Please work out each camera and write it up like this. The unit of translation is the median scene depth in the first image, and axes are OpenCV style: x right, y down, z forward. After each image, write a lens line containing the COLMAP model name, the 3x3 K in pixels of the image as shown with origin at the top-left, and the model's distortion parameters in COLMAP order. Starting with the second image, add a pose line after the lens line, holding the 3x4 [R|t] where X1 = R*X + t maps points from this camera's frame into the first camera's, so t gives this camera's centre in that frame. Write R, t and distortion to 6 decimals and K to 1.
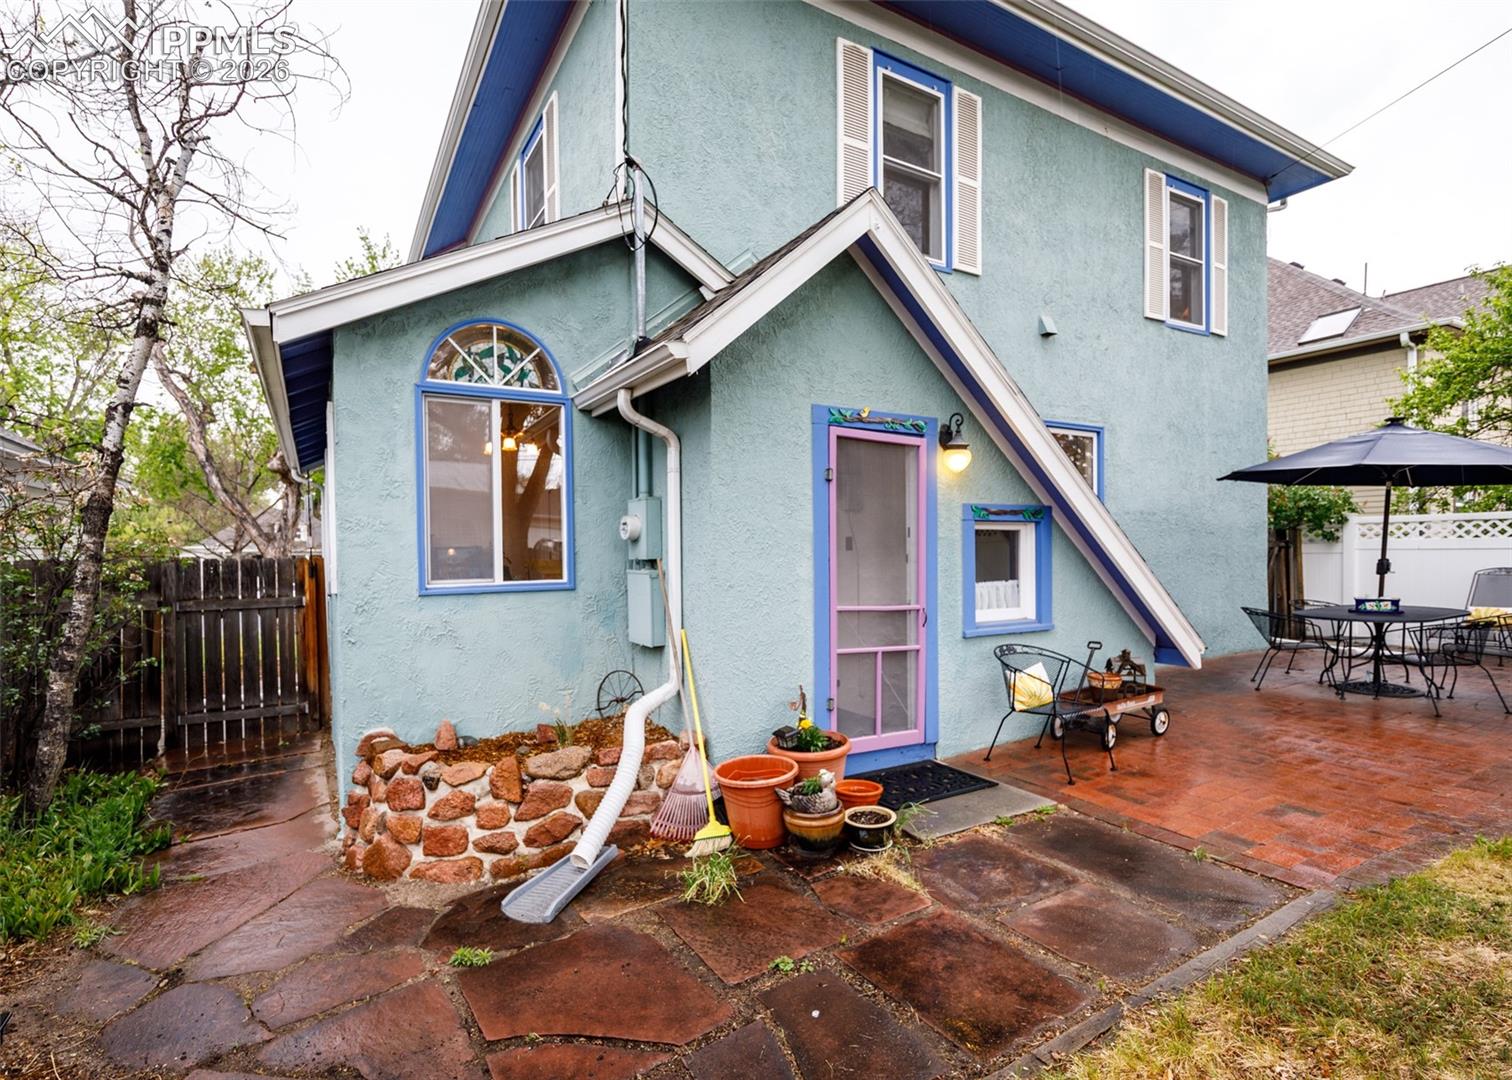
lens RADIAL K [[728.6, 0, 756.2], [0, 728.6, 561.2], [0, 0, 1]] dist [0.003164, -0.000065]
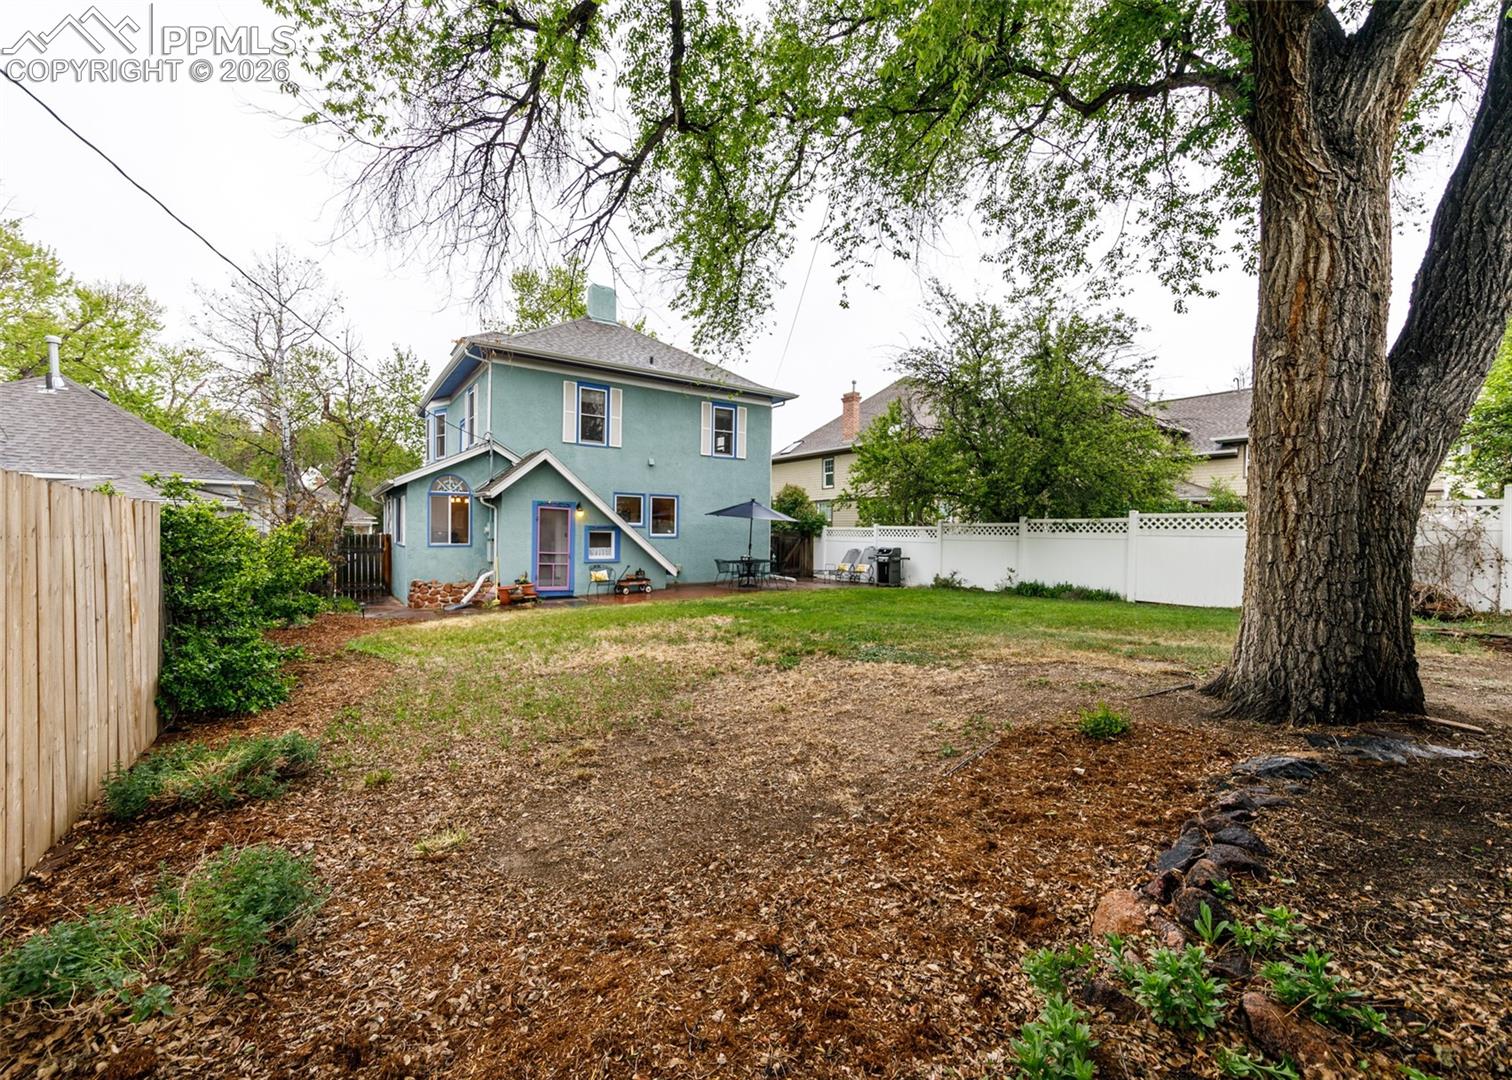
lens RADIAL K [[600.9, 0, 748.6], [0, 600.9, 535.2], [0, 0, 1]] dist [0.005252, 0.000032]
pose [[0.997306, 0.026266, 0.068492, 0.869206], [-0.025966, 0.999649, -0.005276, -0.034569], [-0.068606, 0.003483, 0.997638, -1.971455]]
